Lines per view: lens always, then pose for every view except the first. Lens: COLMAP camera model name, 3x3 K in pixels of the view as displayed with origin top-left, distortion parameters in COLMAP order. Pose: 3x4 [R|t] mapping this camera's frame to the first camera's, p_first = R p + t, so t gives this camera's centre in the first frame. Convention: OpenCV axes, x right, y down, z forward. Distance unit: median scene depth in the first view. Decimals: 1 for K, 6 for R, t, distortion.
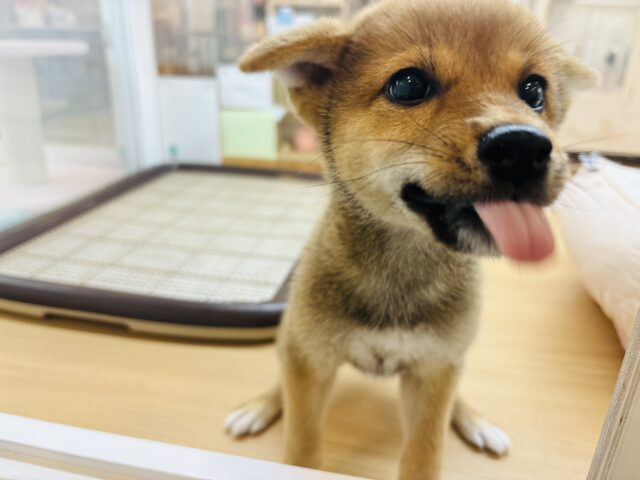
lens RADIAL K [[487.0, 0, 330.1], [0, 487.0, 246.0], [0, 0, 1]] dist [-0.018556, -0.007421]
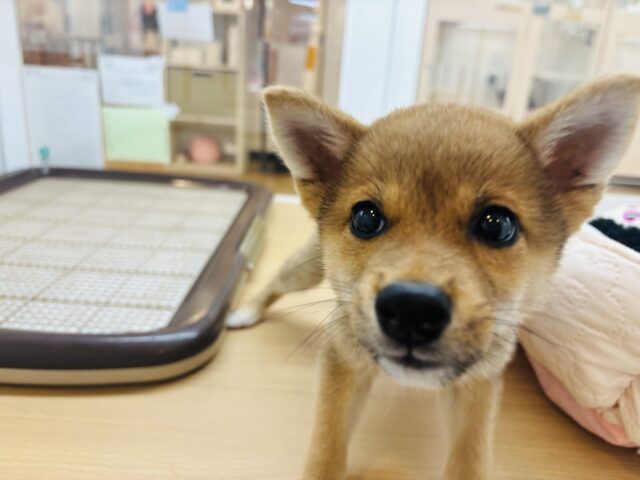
lens RADIAL K [[487.0, 0, 323.1], [0, 487.0, 244.6], [0, 0, 1]] dist [-0.018556, -0.007421]
pose [[0.981566, -0.022119, 0.189840, -0.010725], [0.028394, 0.999135, -0.030398, 0.004243], [-0.189003, 0.035227, 0.981344, 0.109681]]
